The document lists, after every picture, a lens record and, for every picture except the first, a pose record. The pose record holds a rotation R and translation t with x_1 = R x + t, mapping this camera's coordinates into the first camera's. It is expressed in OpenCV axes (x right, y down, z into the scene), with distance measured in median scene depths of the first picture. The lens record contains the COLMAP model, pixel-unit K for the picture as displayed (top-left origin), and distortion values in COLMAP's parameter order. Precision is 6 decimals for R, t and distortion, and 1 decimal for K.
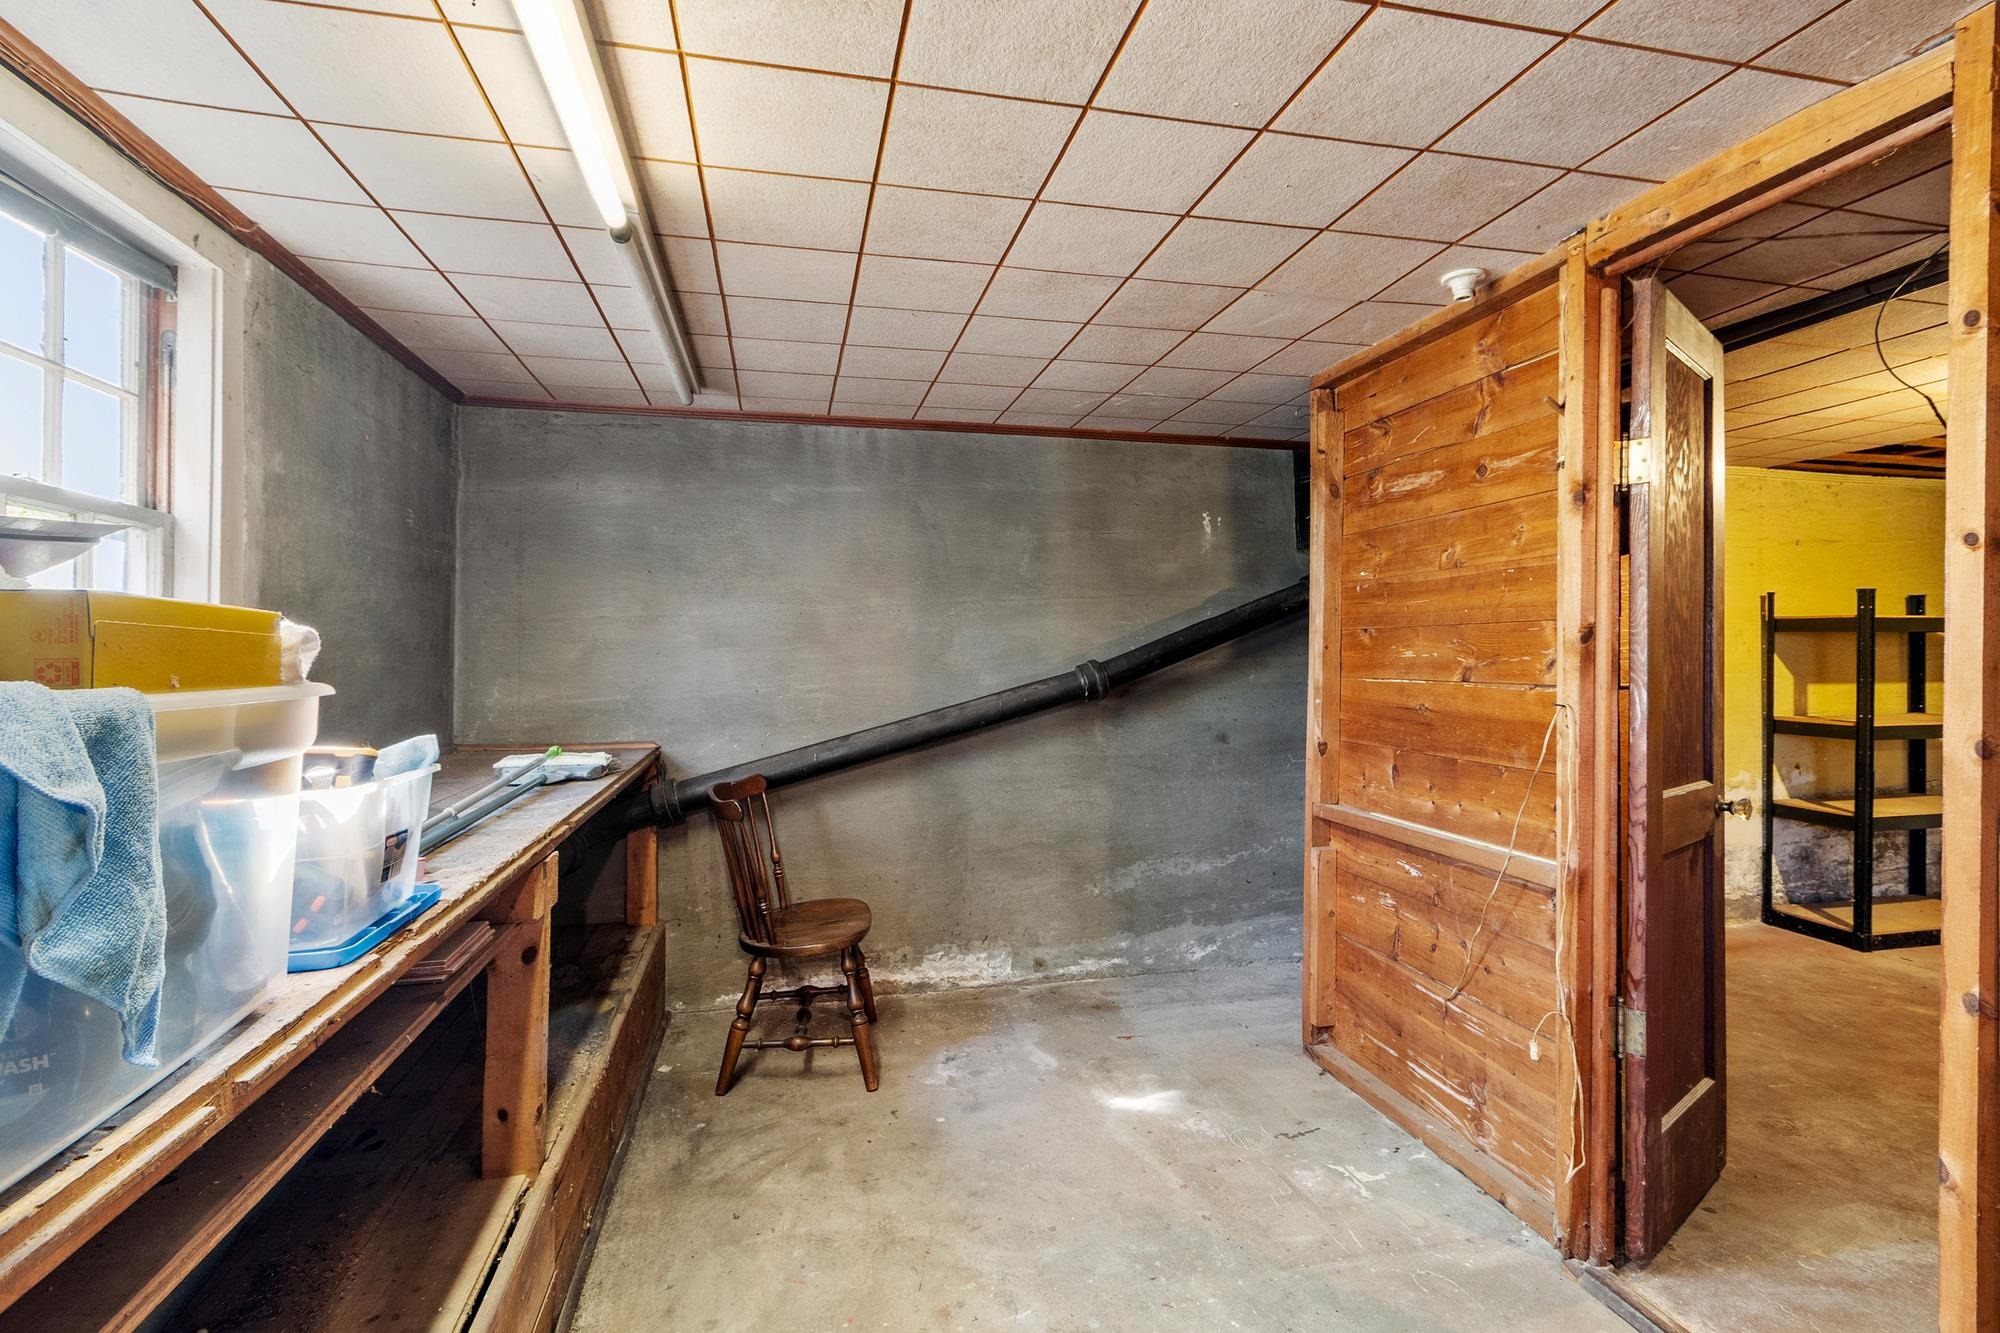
lens RADIAL K [[925.4, 0, 998.0], [0, 925.4, 651.2], [0, 0, 1]] dist [0.001485, -0.000074]
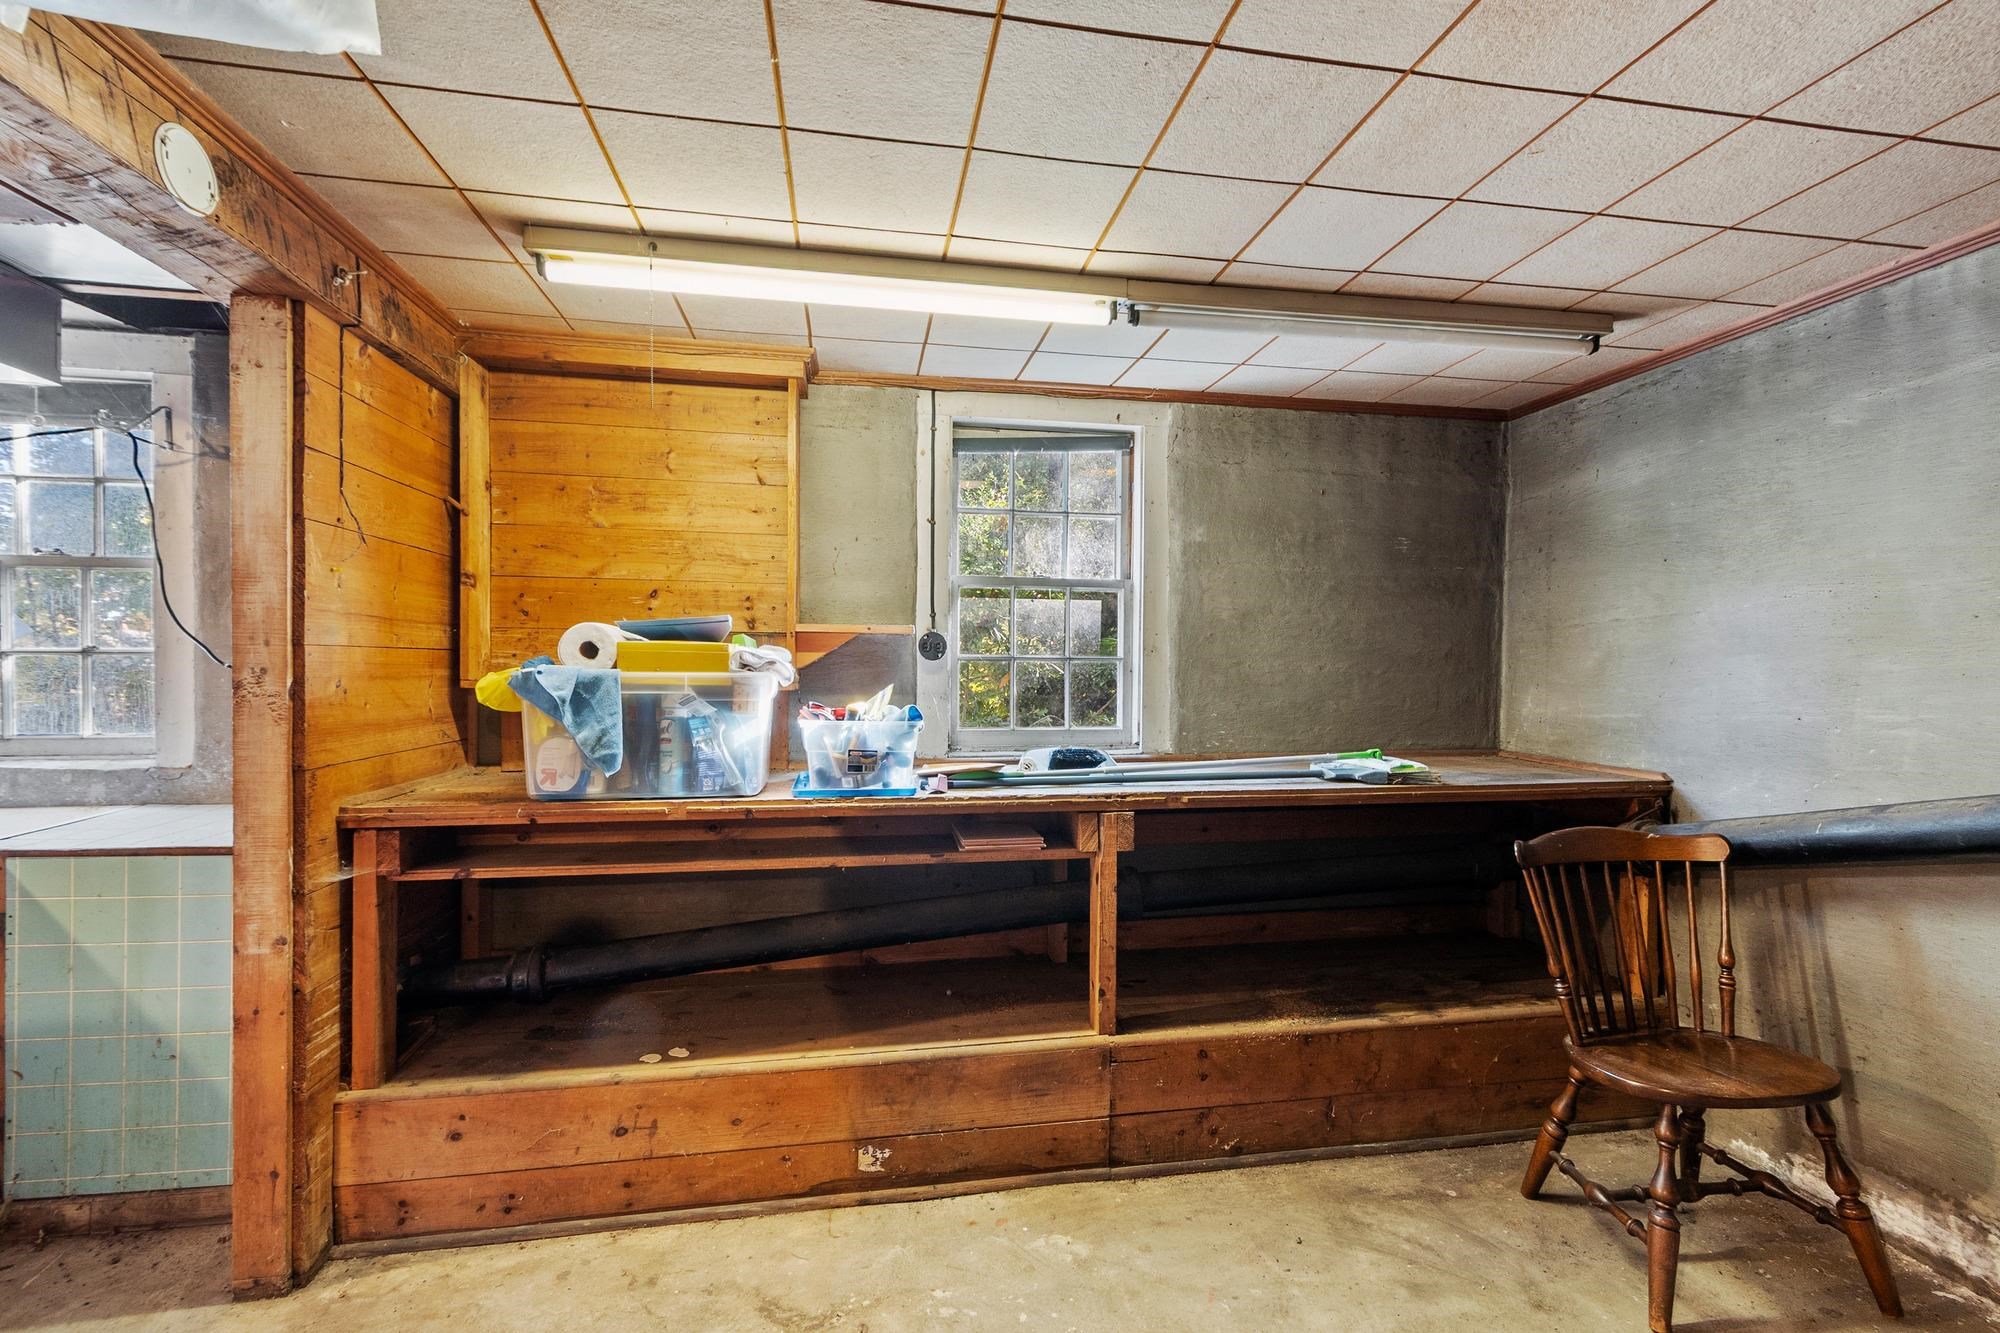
lens RADIAL K [[879.1, 0, 1003.8], [0, 879.1, 675.1], [0, 0, 1]] dist [0.000793, -0.000142]
pose [[-0.054519, 0.013862, -0.998416, 0.401882], [-0.001164, 0.999902, 0.013947, 0.003242], [0.998512, 0.001922, -0.054498, 0.461107]]
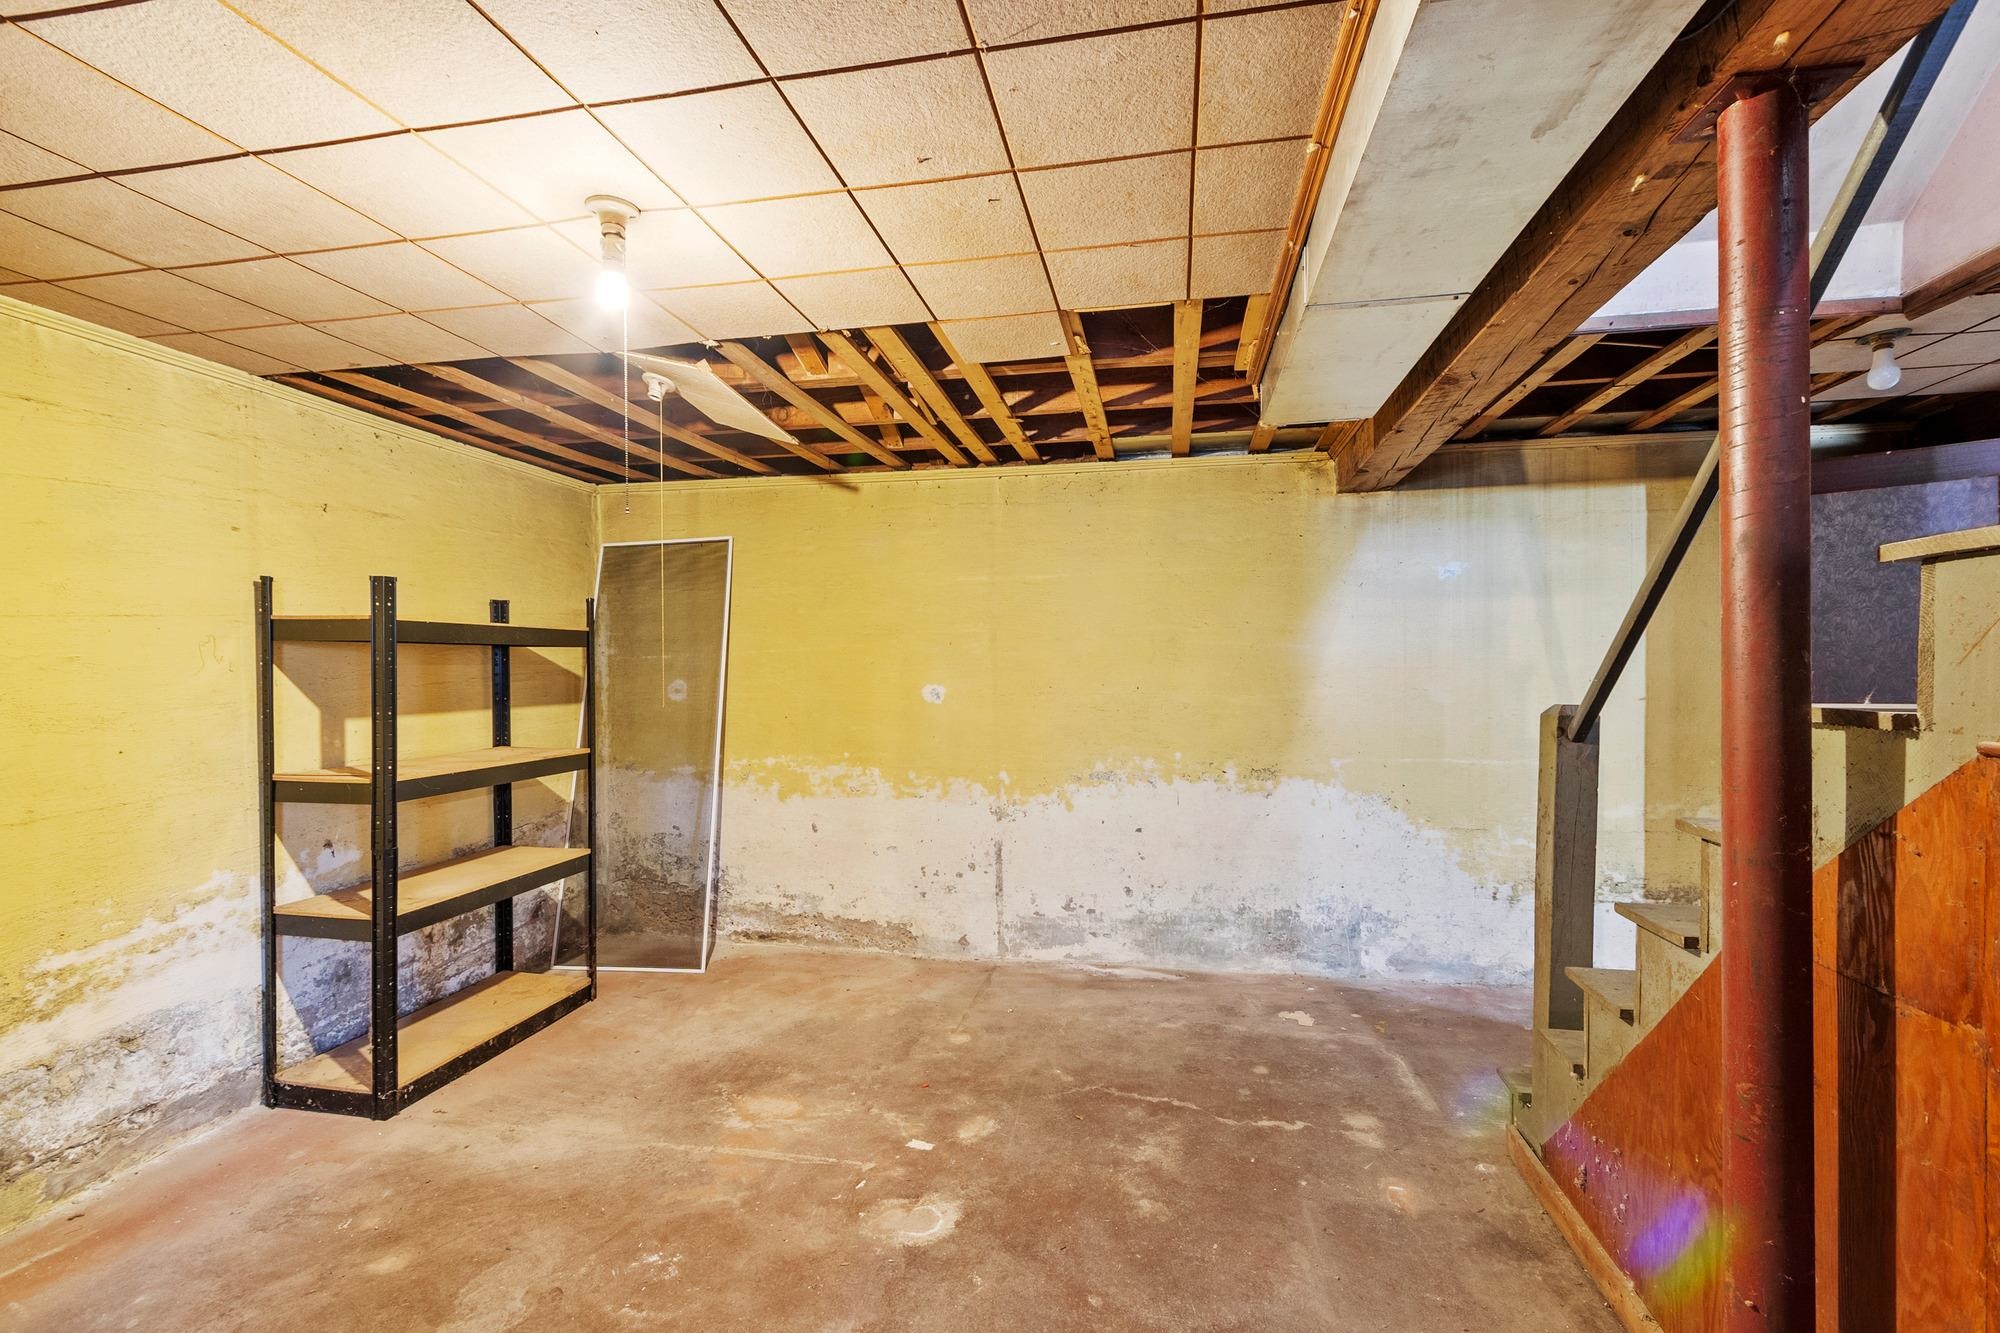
lens RADIAL K [[879.1, 0, 1003.8], [0, 879.1, 675.1], [0, 0, 1]] dist [0.000793, -0.000142]
pose [[0.402439, -0.011998, 0.915368, 0.630793], [0.008051, 0.999922, 0.009567, 0.001537], [-0.915411, 0.003520, 0.402504, 0.394161]]
